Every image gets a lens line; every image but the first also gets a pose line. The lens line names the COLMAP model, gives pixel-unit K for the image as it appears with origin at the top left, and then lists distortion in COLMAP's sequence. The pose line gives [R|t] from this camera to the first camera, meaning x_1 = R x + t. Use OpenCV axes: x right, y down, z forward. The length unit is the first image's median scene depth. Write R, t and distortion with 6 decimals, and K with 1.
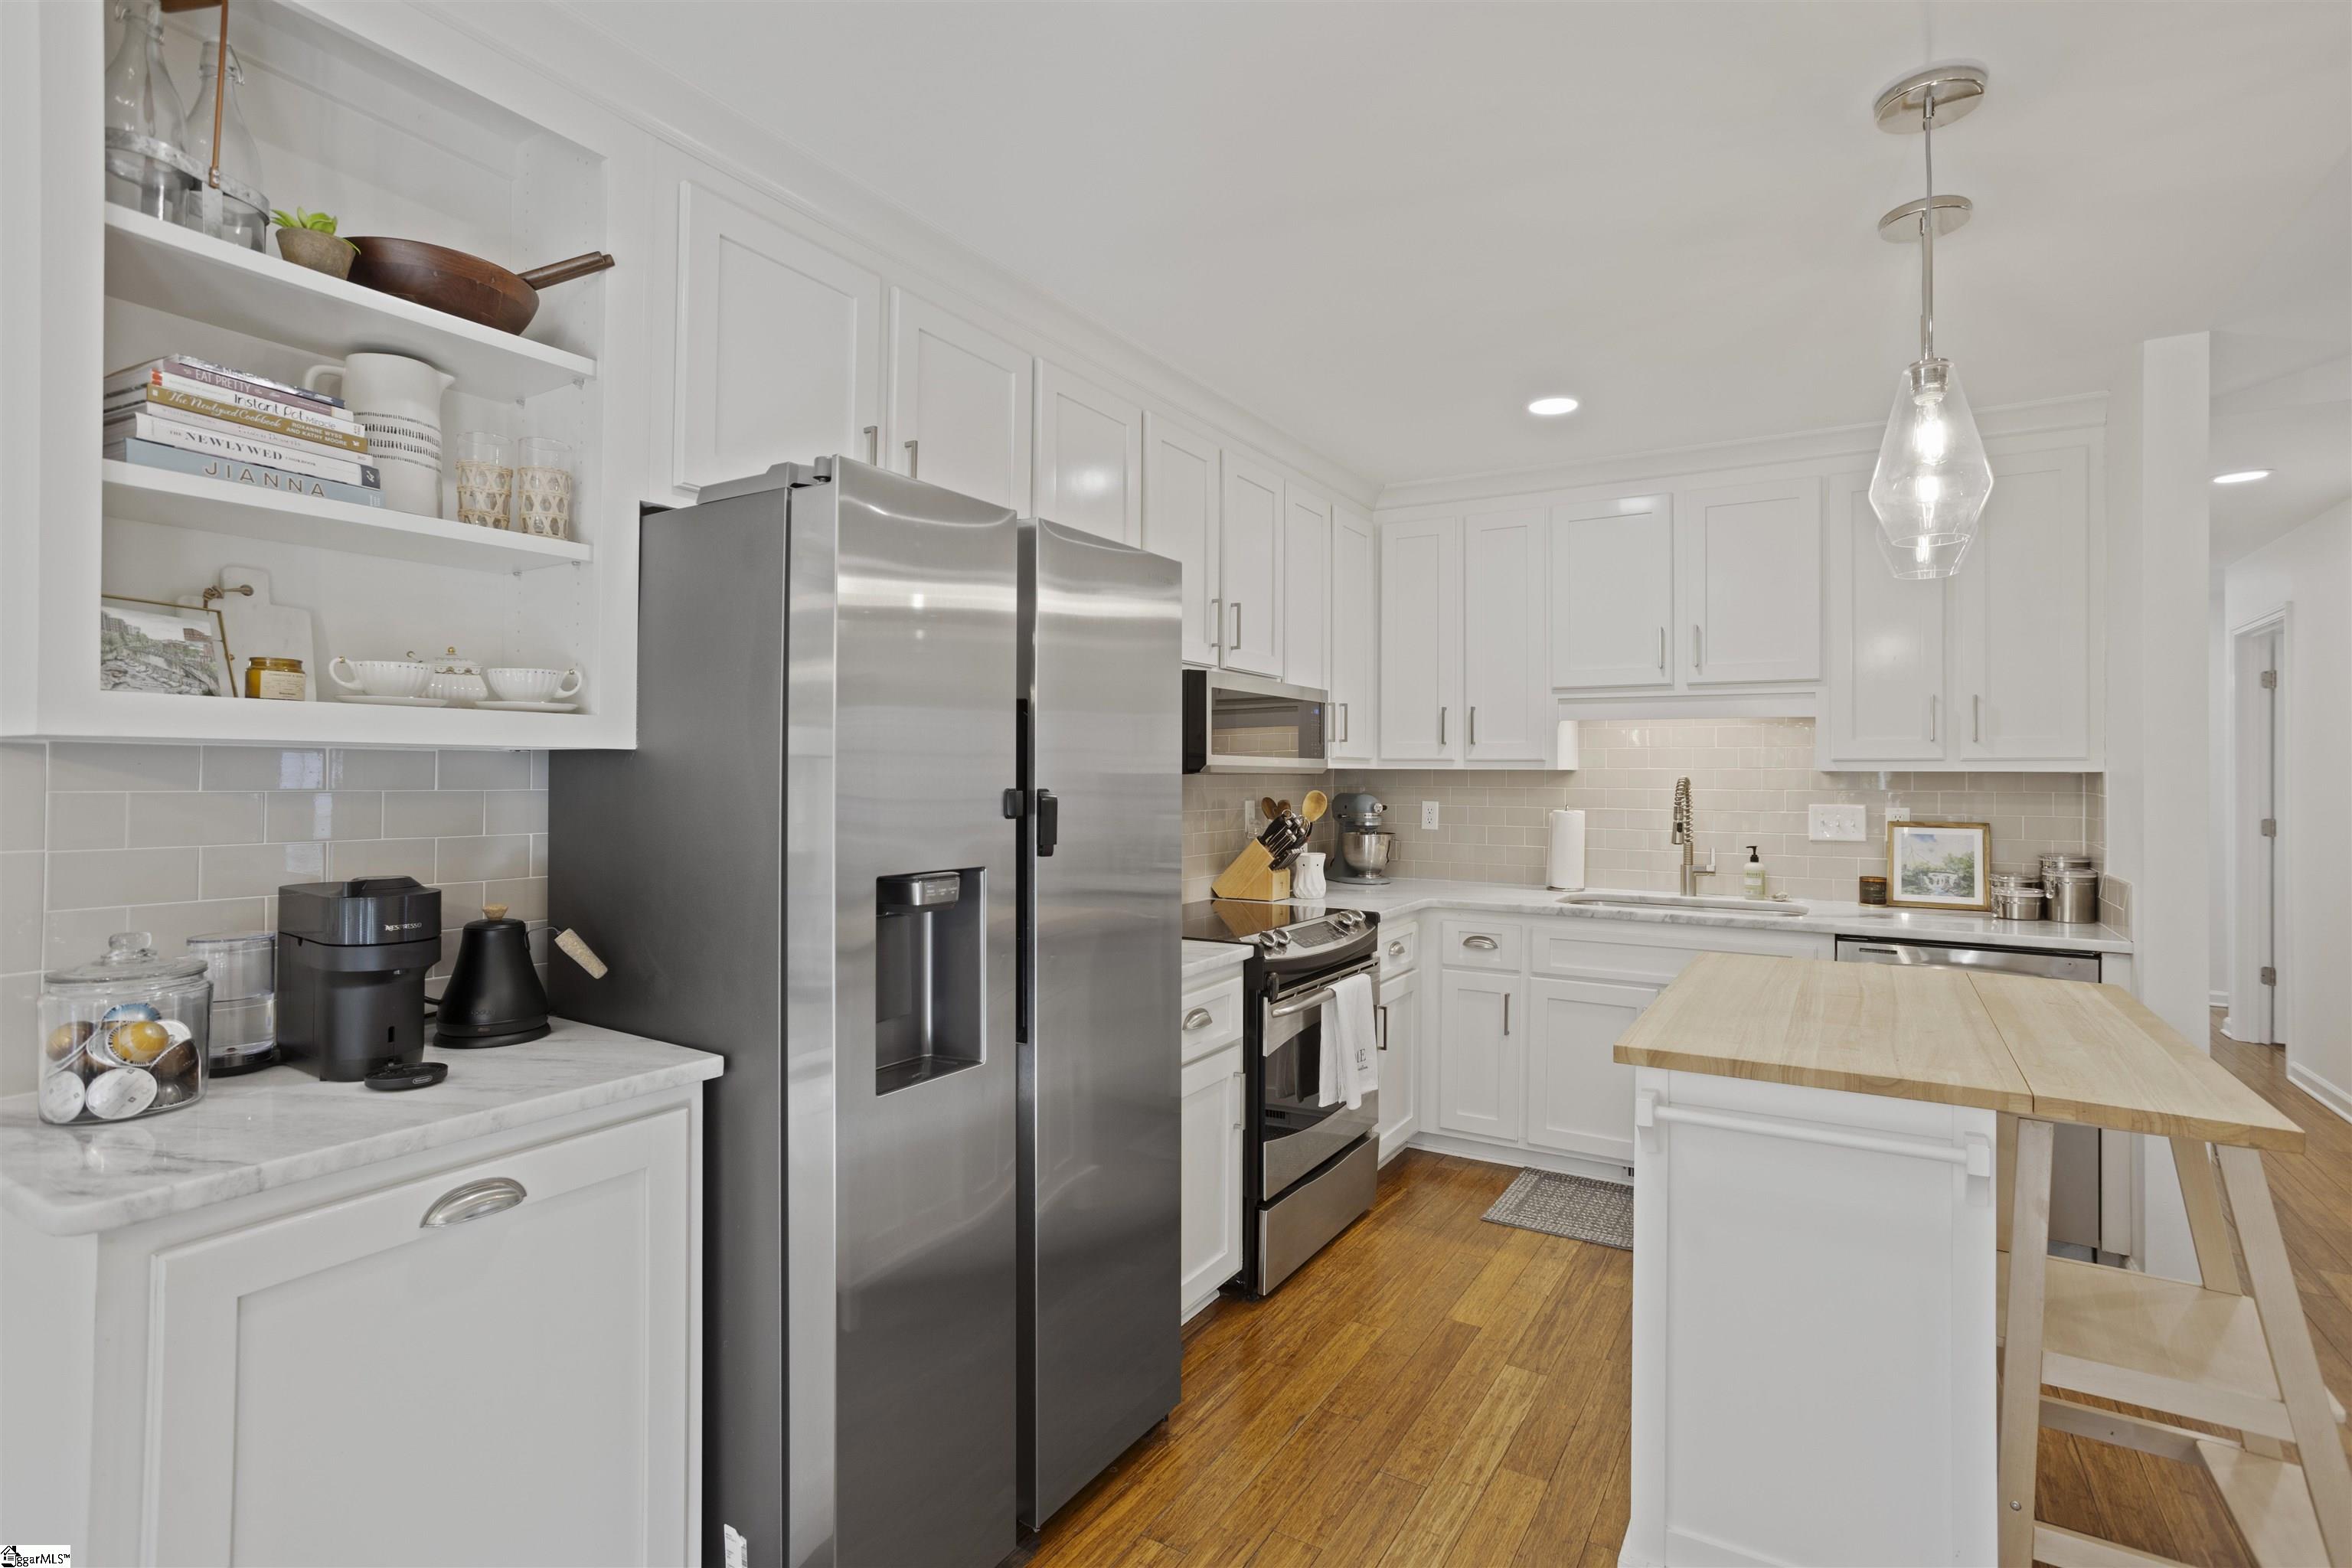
lens RADIAL K [[1143.4, 0, 1172.4], [0, 1143.4, 778.8], [0, 0, 1]] dist [-0.021044, 0.016206]
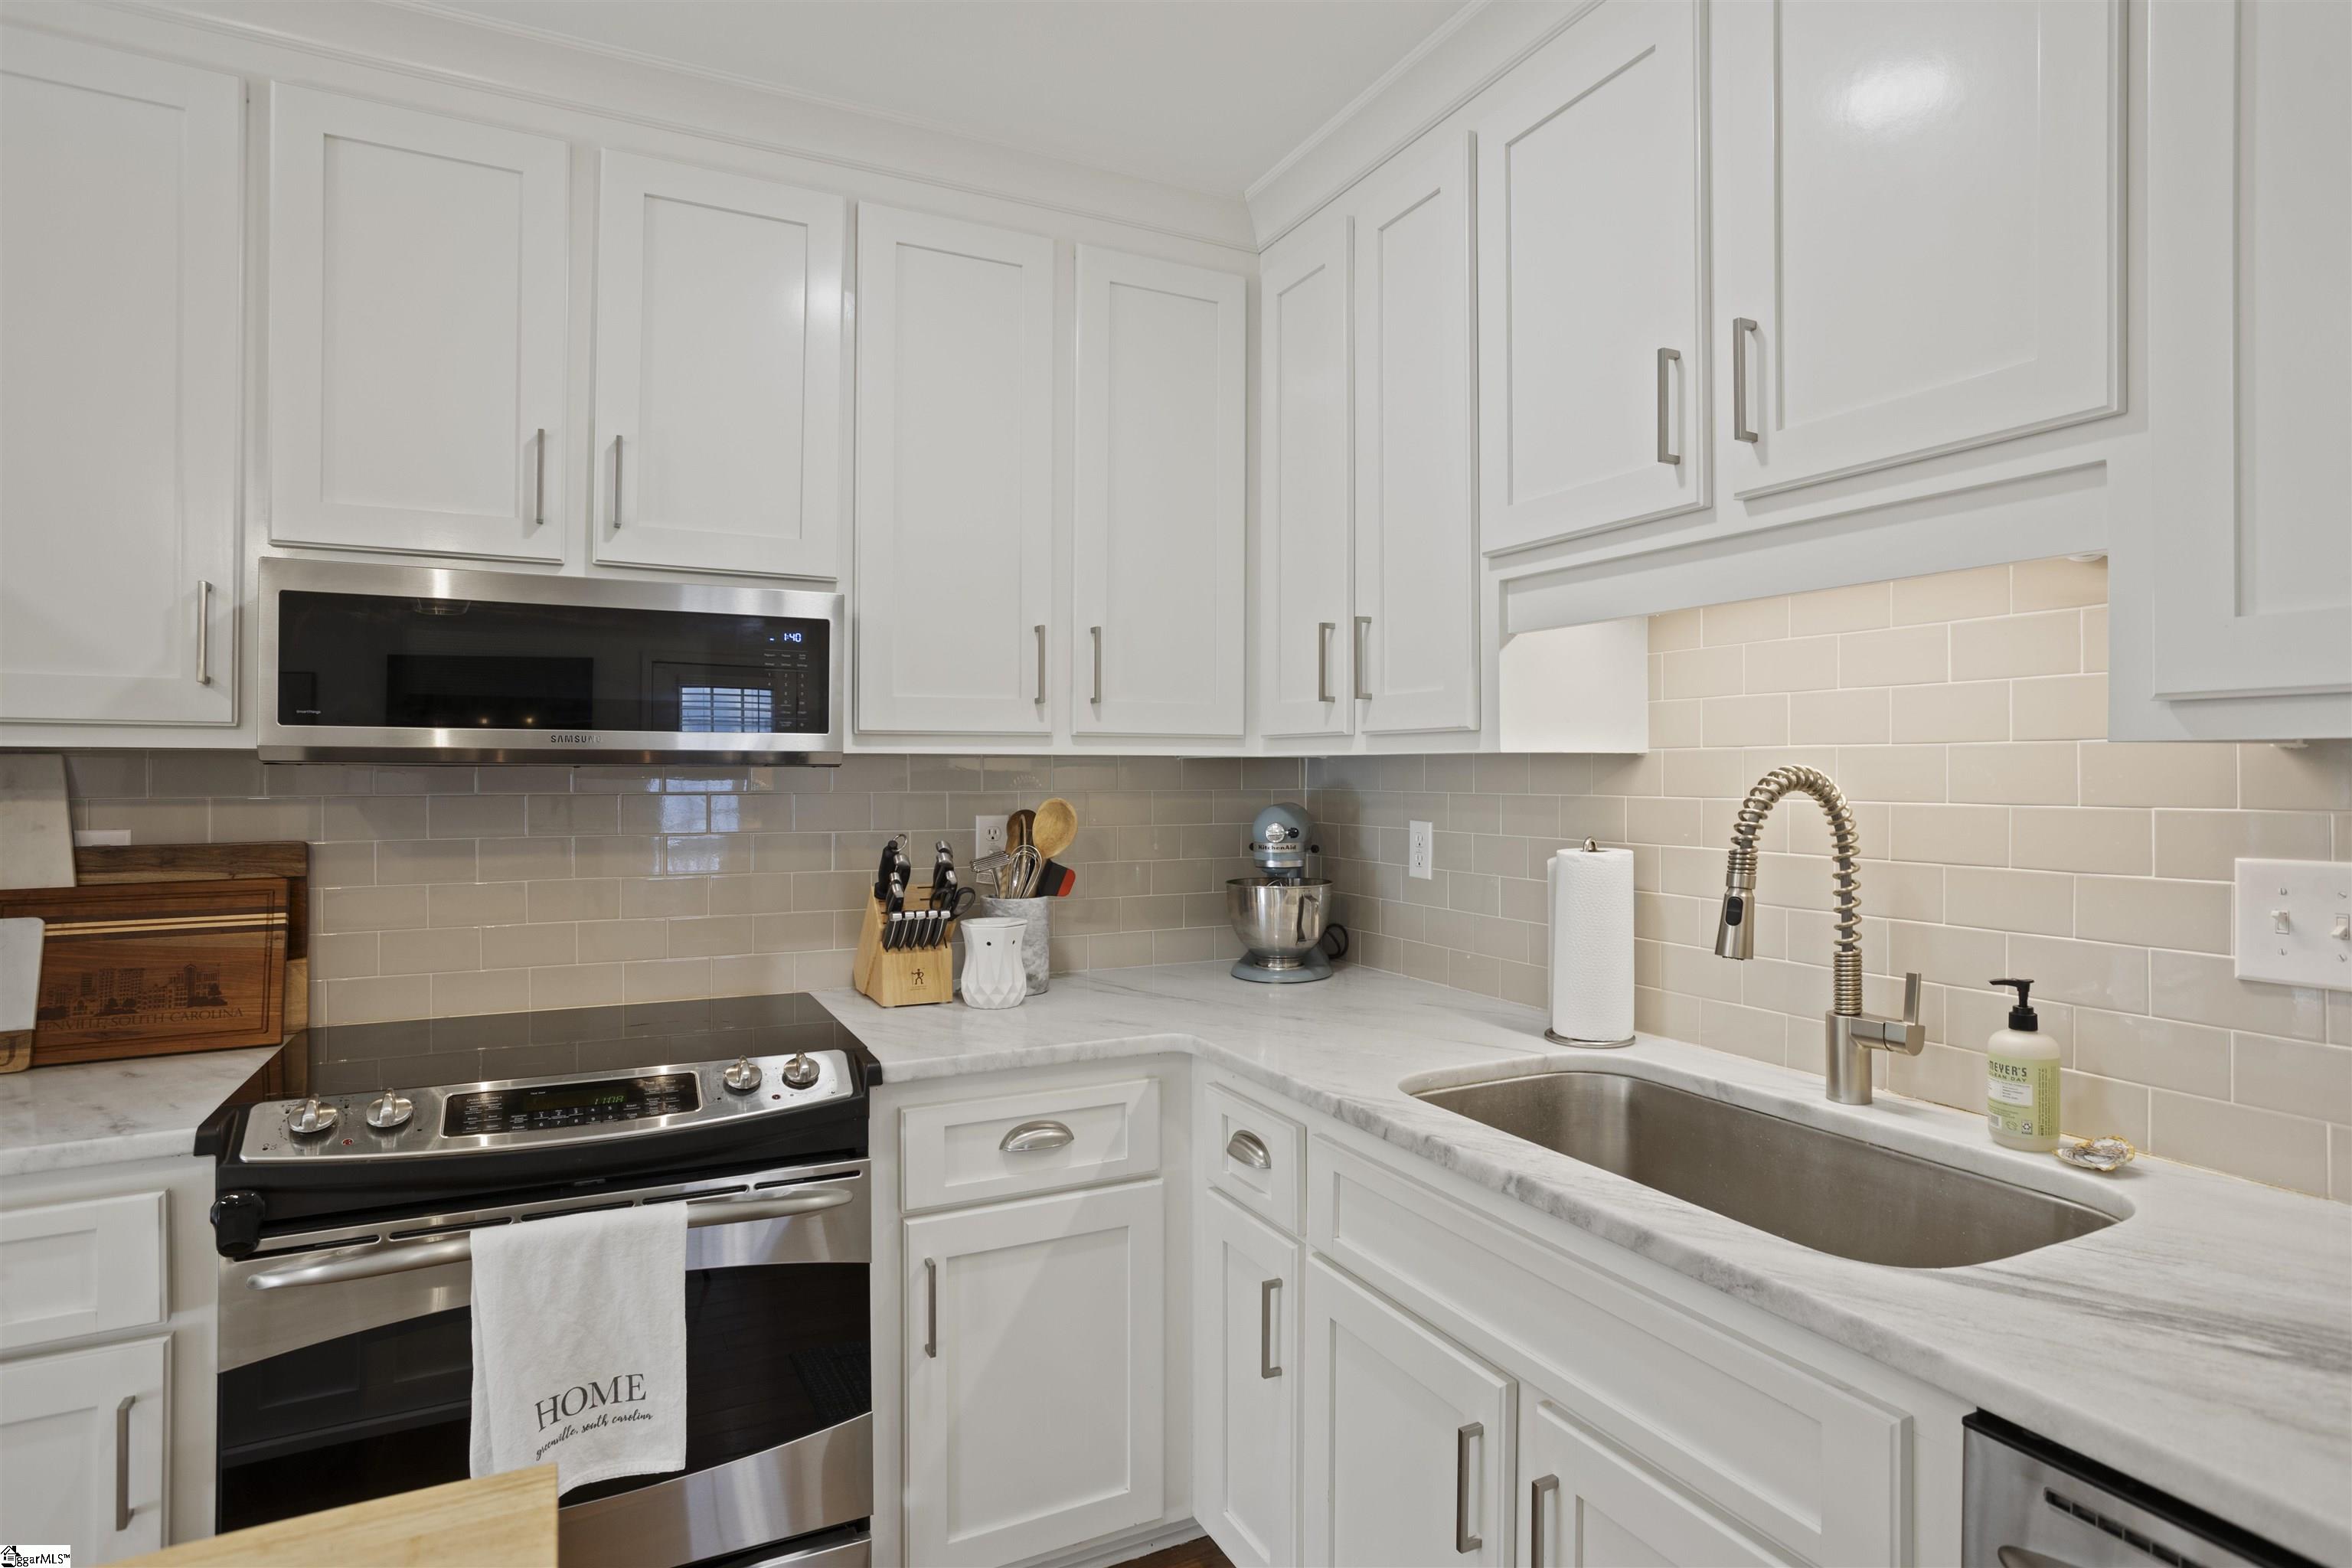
lens RADIAL K [[1243.7, 0, 1180.1], [0, 1243.7, 773.6], [0, 0, 1]] dist [-0.042146, 0.021685]
pose [[0.842811, -0.002511, -0.538203, 0.564895], [-0.001113, 0.999979, -0.006408, 0.003491], [0.538208, 0.006000, 0.842791, 0.658843]]
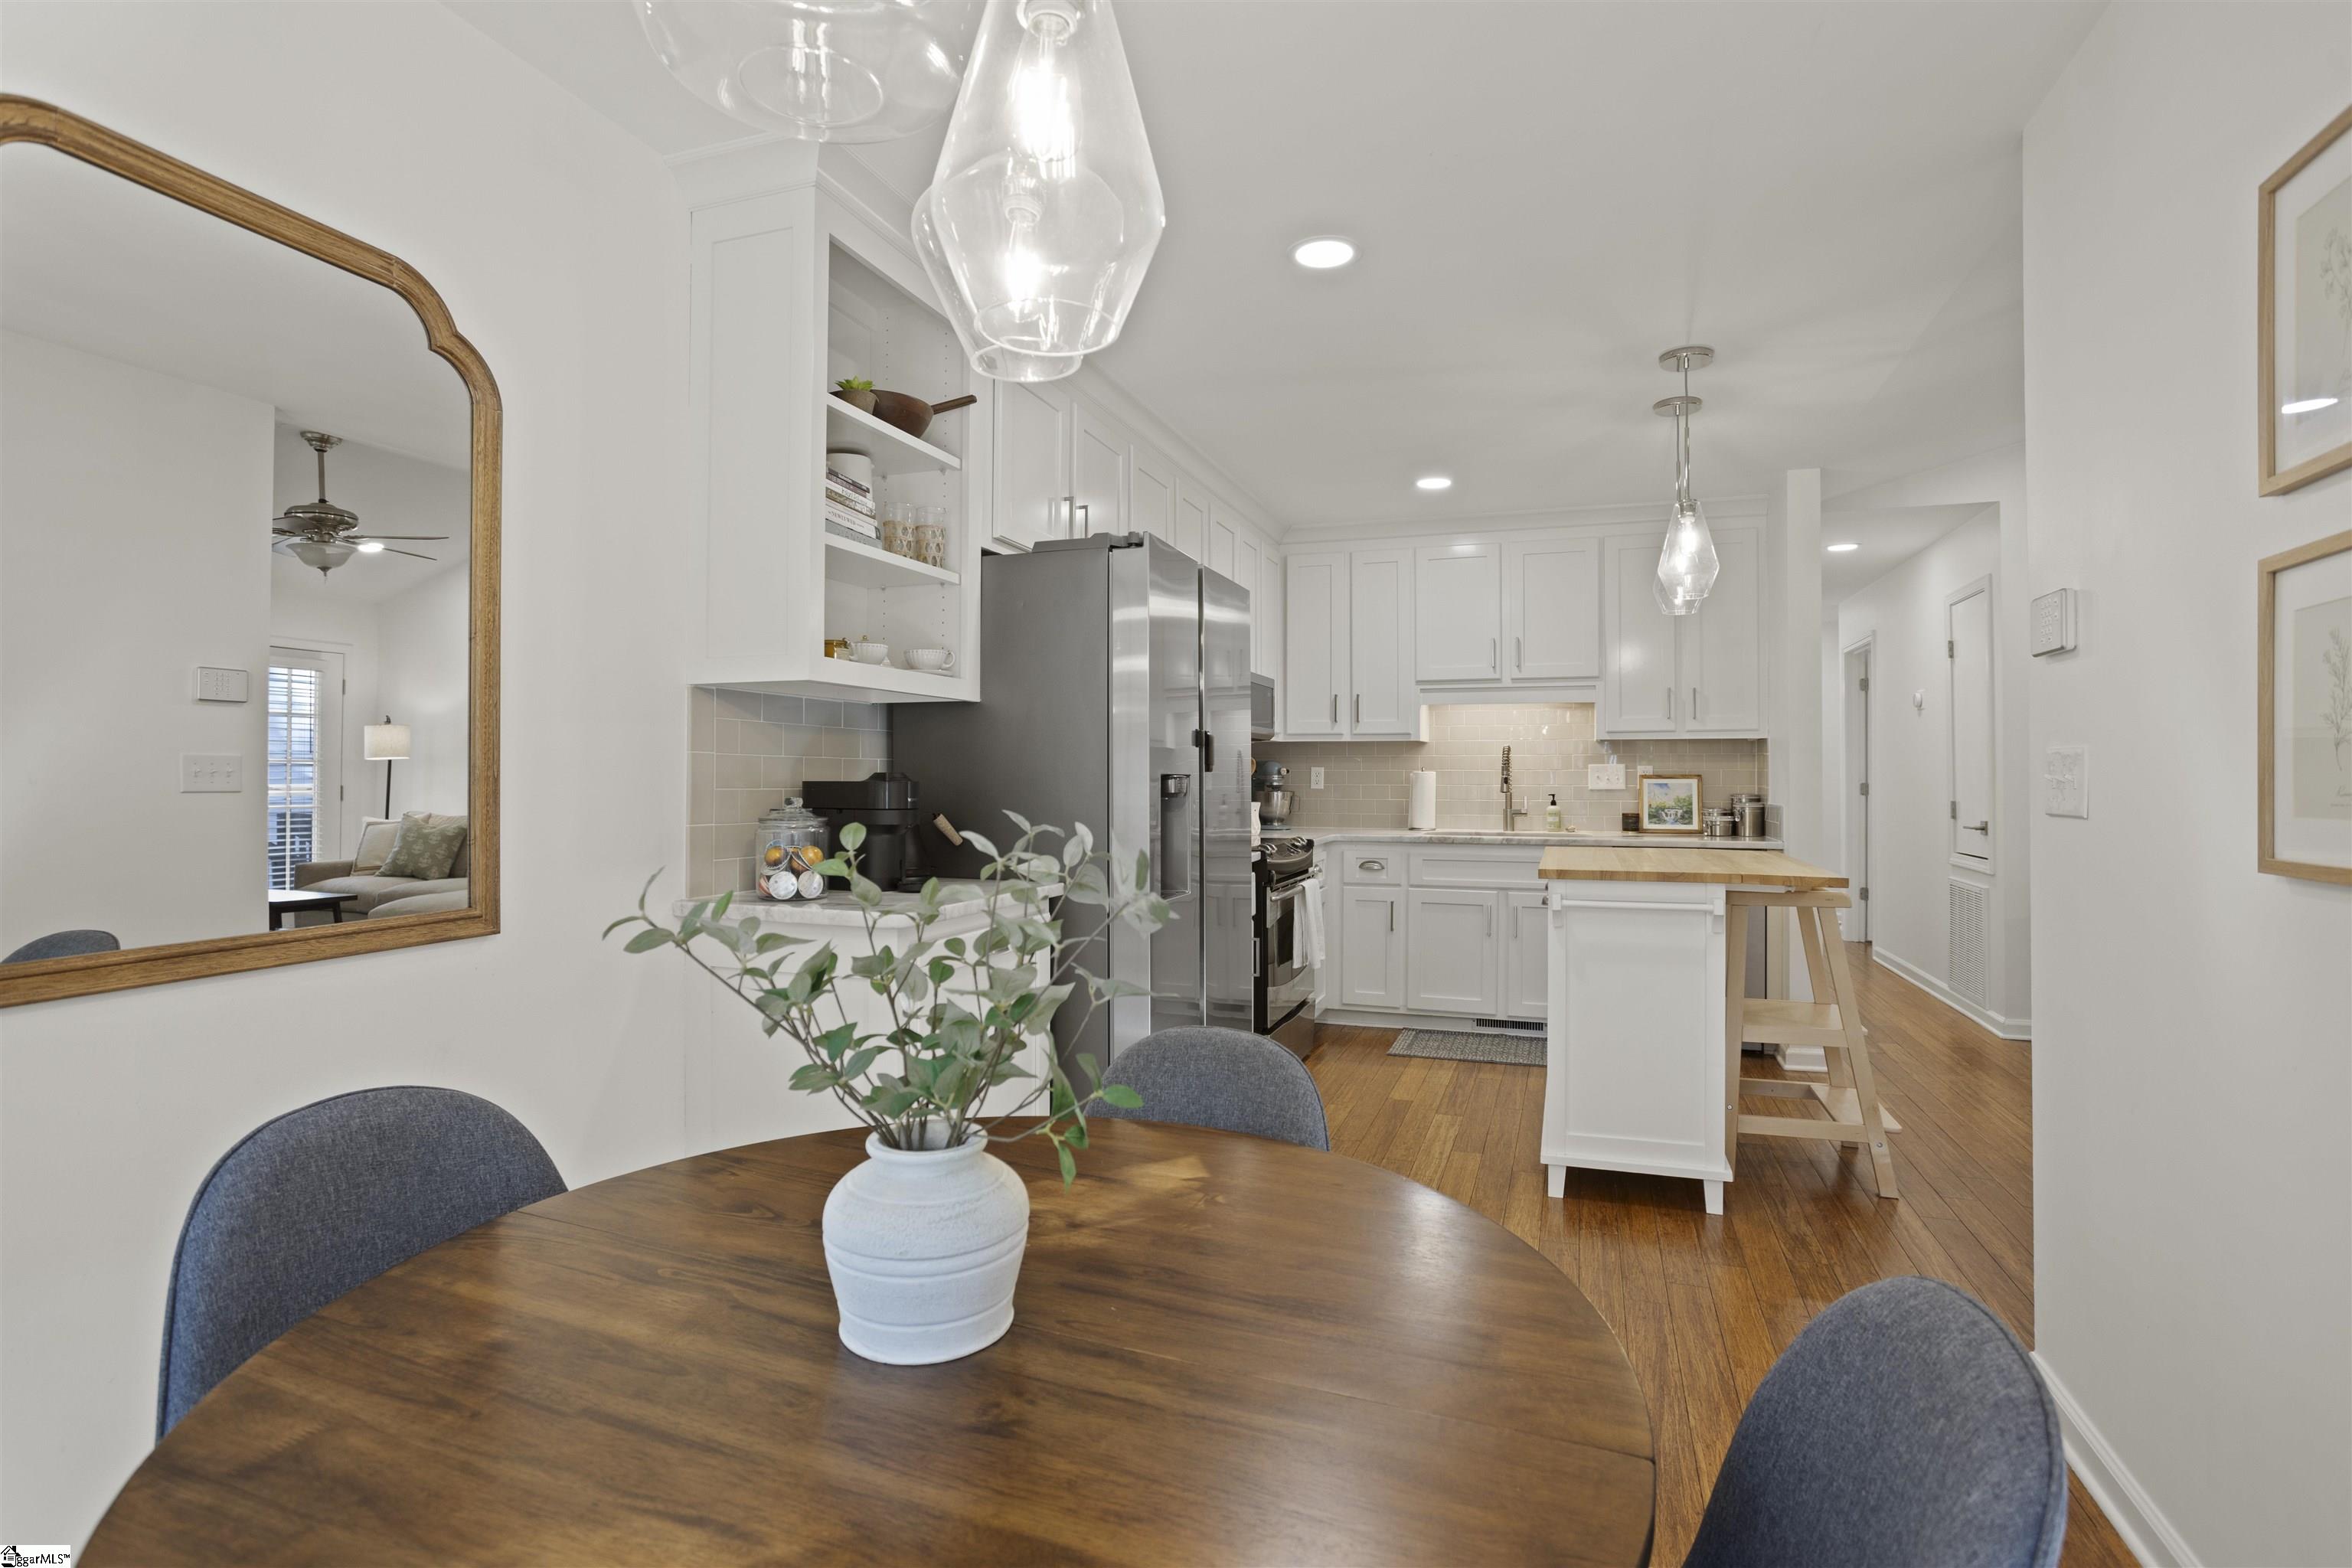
lens RADIAL K [[1143.4, 0, 1187.9], [0, 1143.4, 776.7], [0, 0, 1]] dist [-0.021044, 0.016206]
pose [[0.975802, -0.003169, 0.218631, -0.275328], [0.003481, 0.999993, -0.001042, 0.042401], [-0.218627, 0.001778, 0.975807, -0.324363]]
